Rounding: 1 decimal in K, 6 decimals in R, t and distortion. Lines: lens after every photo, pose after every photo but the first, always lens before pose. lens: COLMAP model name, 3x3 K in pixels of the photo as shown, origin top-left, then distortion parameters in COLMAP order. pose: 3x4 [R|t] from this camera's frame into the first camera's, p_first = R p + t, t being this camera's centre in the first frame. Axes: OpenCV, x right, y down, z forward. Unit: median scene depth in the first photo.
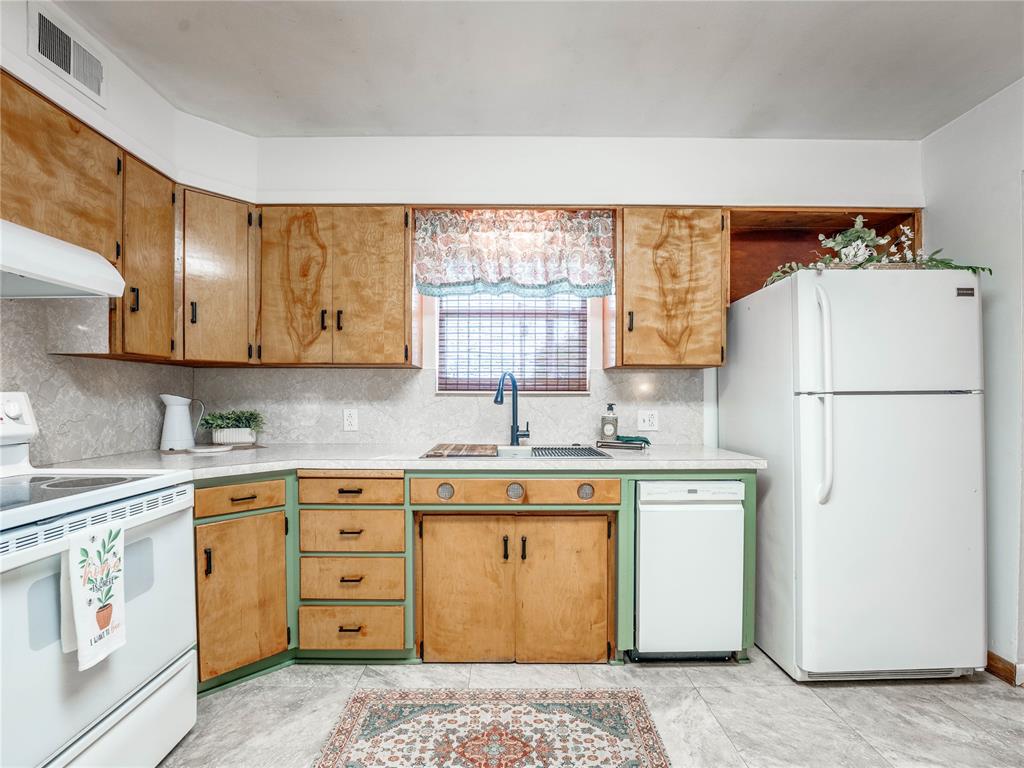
lens RADIAL K [[469.2, 0, 511.4], [0, 469.2, 380.9], [0, 0, 1]] dist [-0.023897, 0.000511]
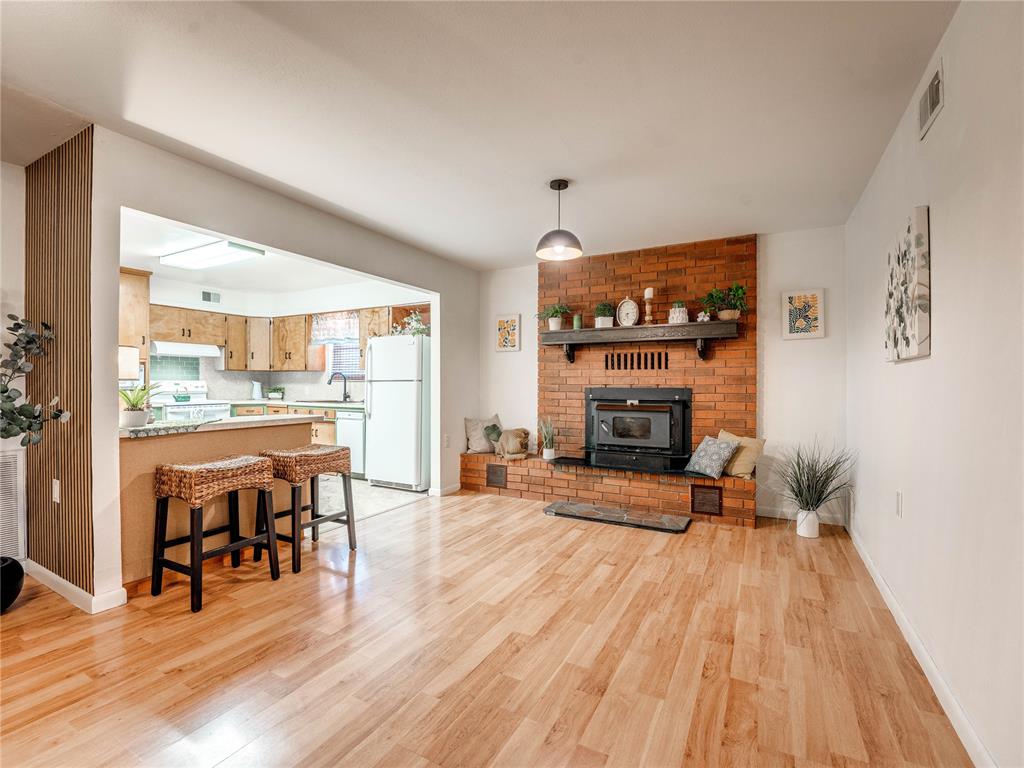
lens RADIAL K [[469.2, 0, 511.4], [0, 469.2, 380.9], [0, 0, 1]] dist [-0.023897, 0.000511]
pose [[0.875631, 0.002825, -0.482972, 2.776959], [0.012627, 0.999507, 0.028739, -0.047907], [0.482815, -0.031263, 0.875164, -1.097519]]
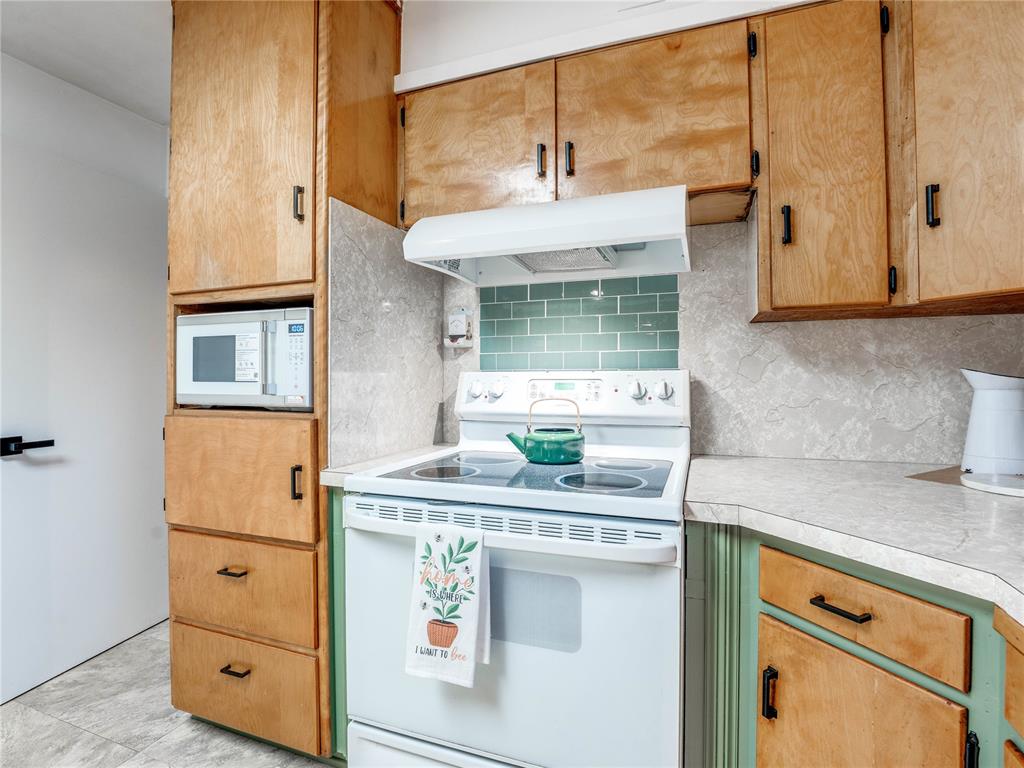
lens RADIAL K [[469.2, 0, 511.4], [0, 469.2, 380.9], [0, 0, 1]] dist [-0.023897, 0.000511]
pose [[-0.338995, 0.008543, -0.940749, -0.069046], [0.039004, 0.999227, -0.004981, 0.030795], [0.939979, -0.038382, -0.339066, 0.827780]]
